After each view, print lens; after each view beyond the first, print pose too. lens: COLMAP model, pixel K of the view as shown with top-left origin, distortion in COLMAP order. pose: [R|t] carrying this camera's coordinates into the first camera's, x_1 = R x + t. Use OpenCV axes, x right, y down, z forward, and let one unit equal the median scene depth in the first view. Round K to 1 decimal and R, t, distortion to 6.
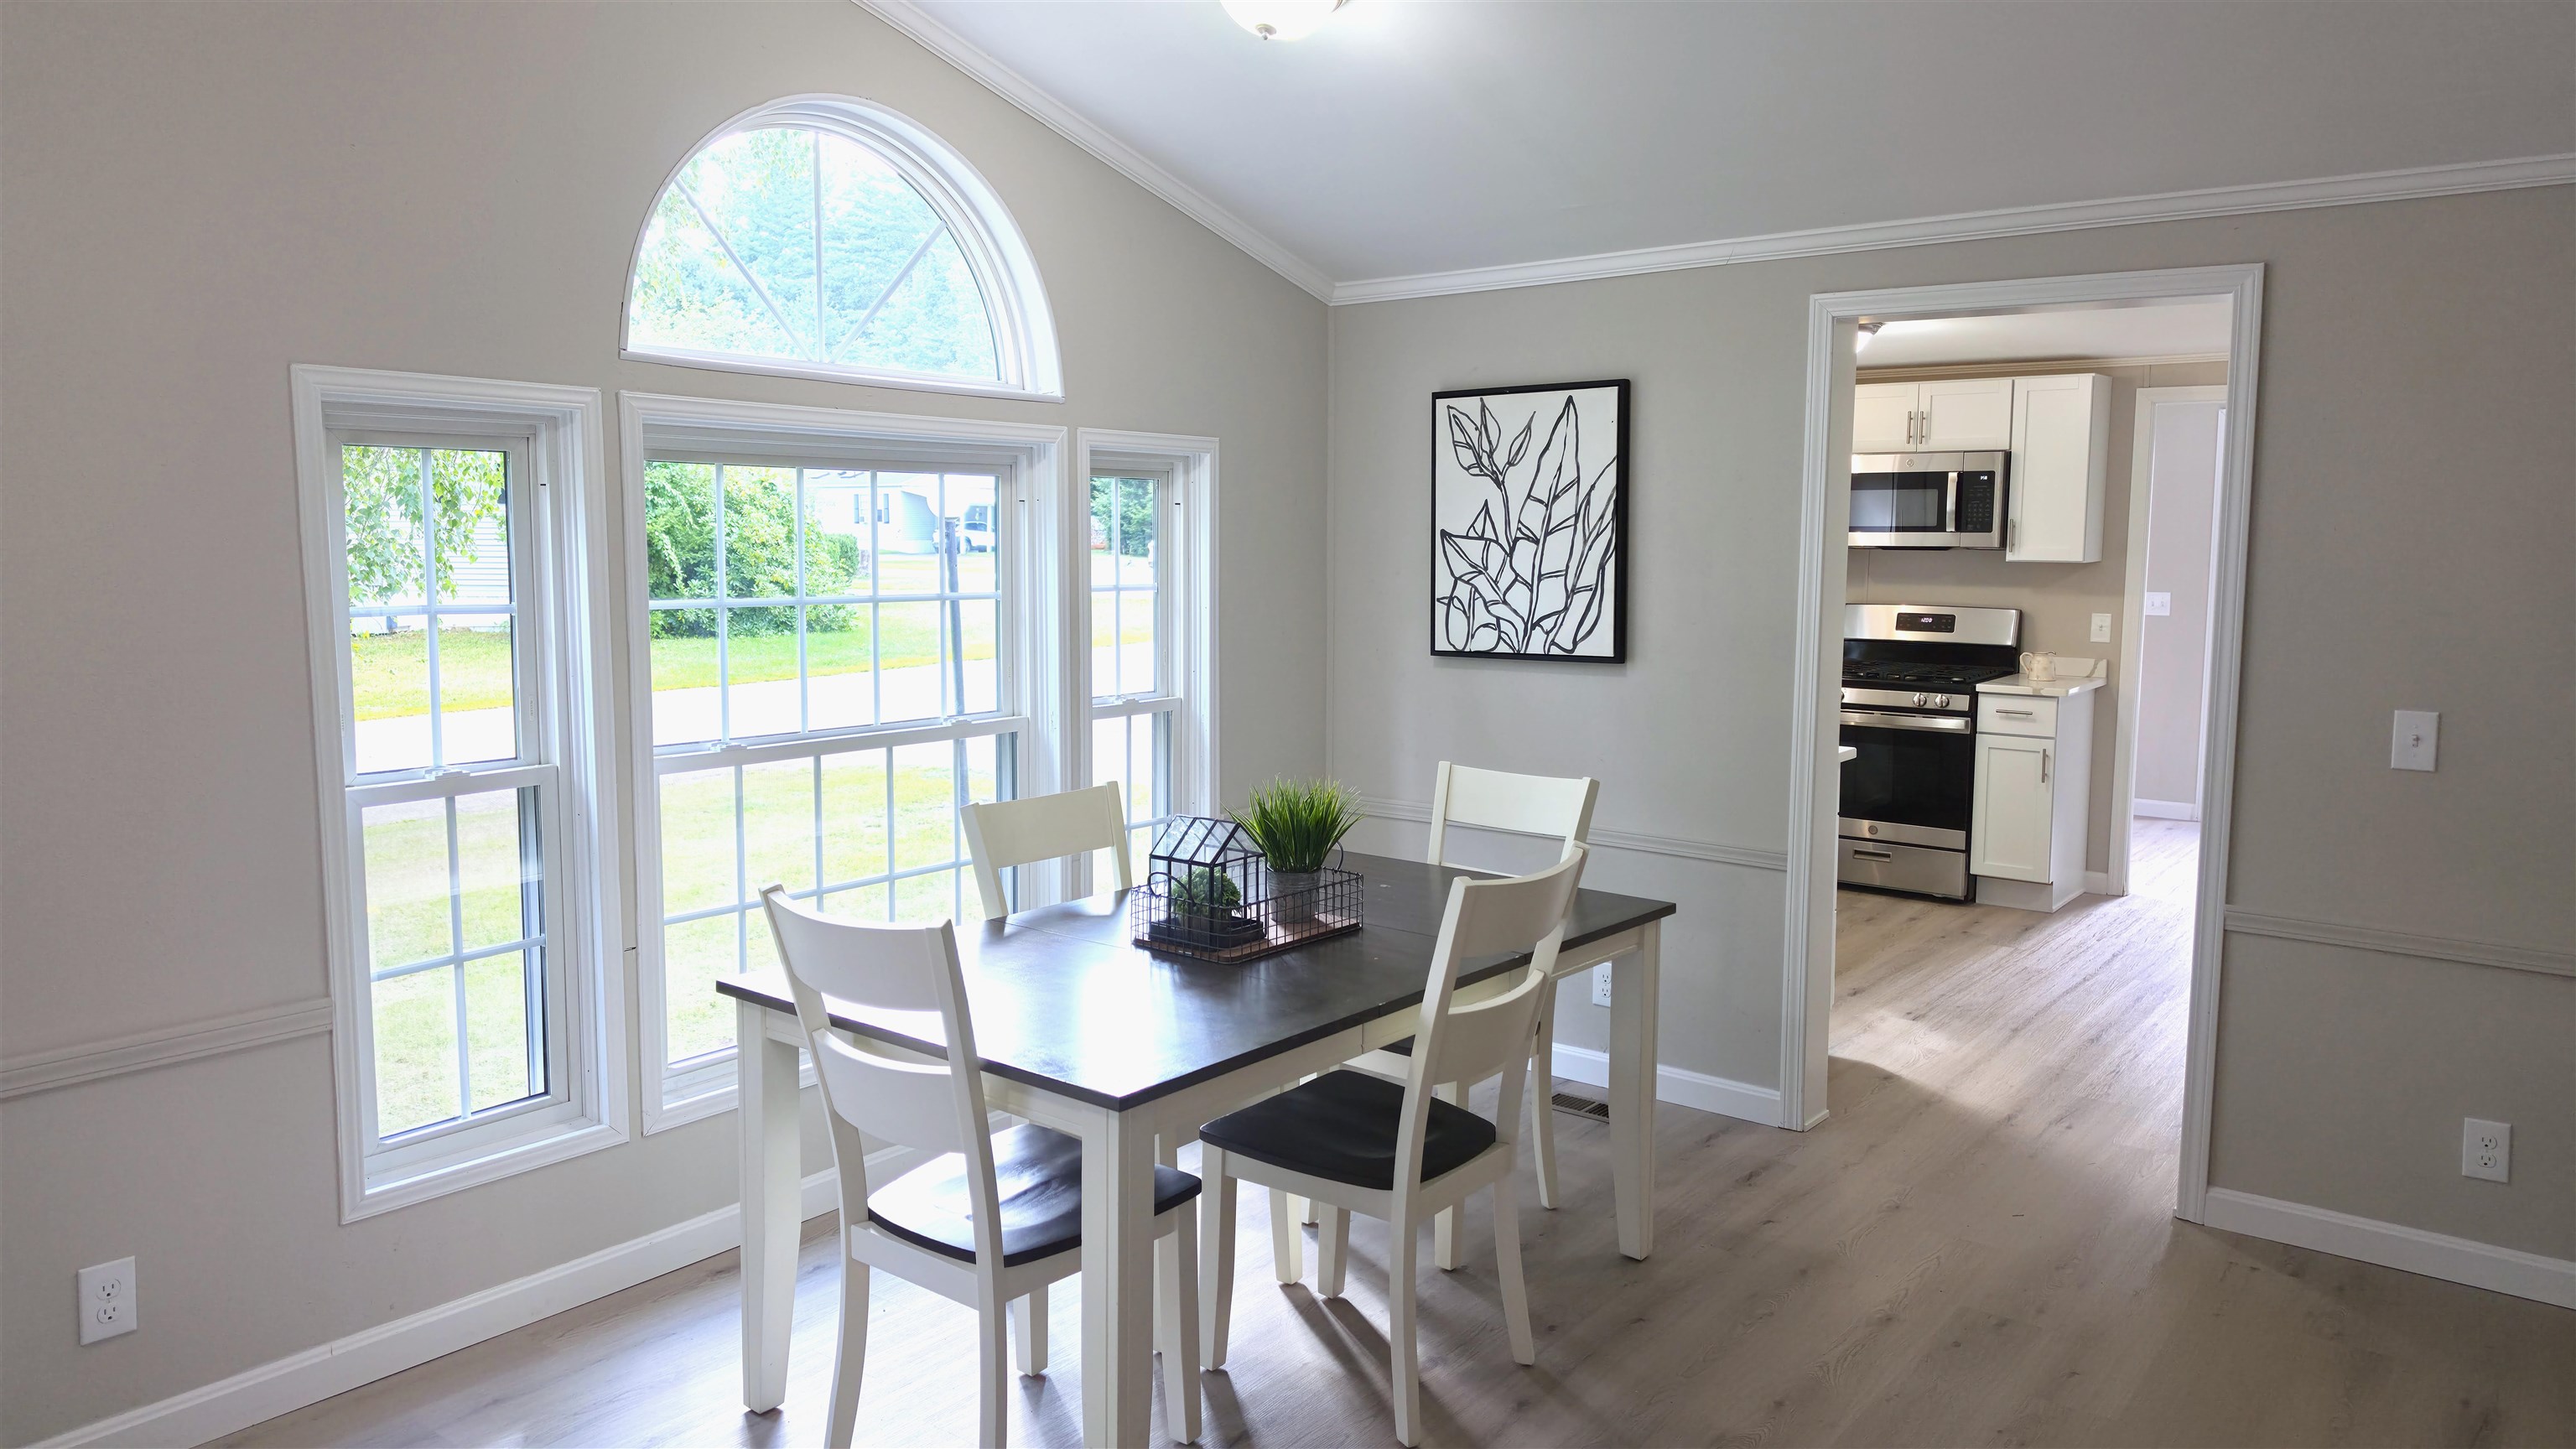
lens RADIAL K [[1724.2, 0, 1286.4], [0, 1724.2, 701.8], [0, 0, 1]] dist [0.037022, -0.010017]
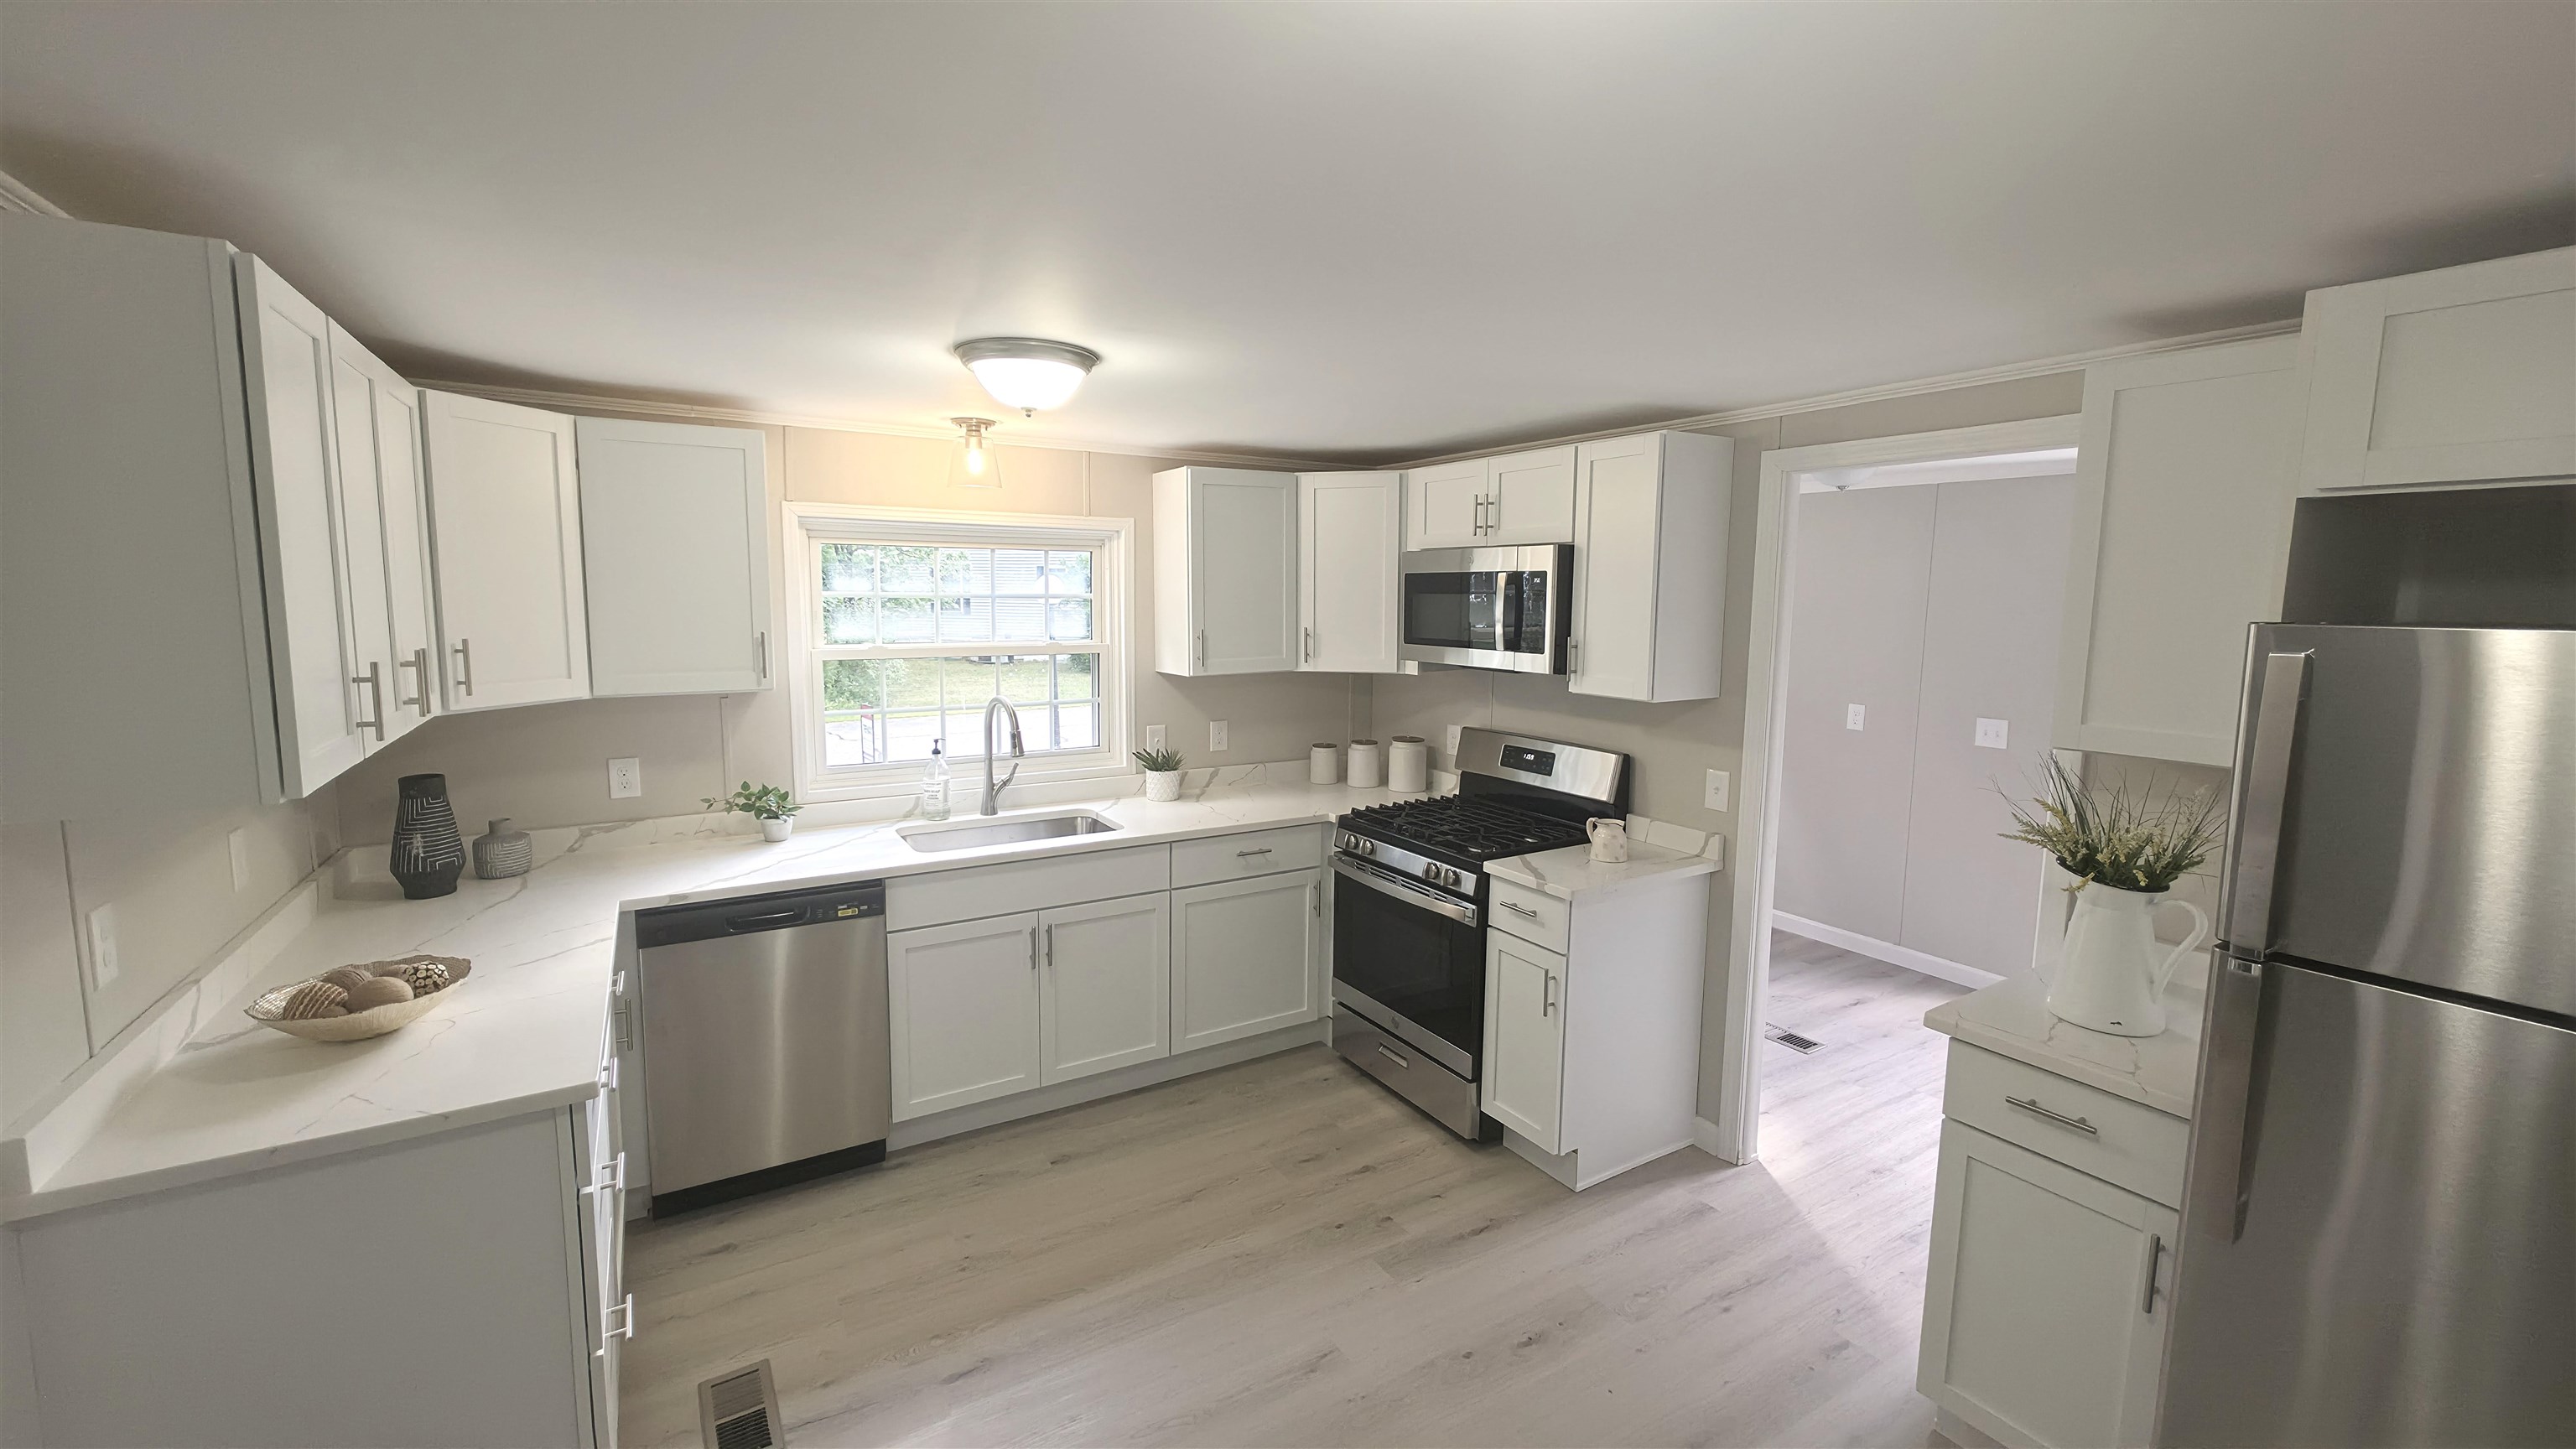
lens RADIAL K [[1022.1, 0, 1282.6], [0, 1022.1, 715.9], [0, 0, 1]] dist [0.003625, -0.000158]
pose [[0.934674, 0.047664, -0.352295, 0.457220], [-0.043896, 0.998861, 0.018683, -0.074699], [0.352785, -0.001998, 0.935702, 0.552107]]
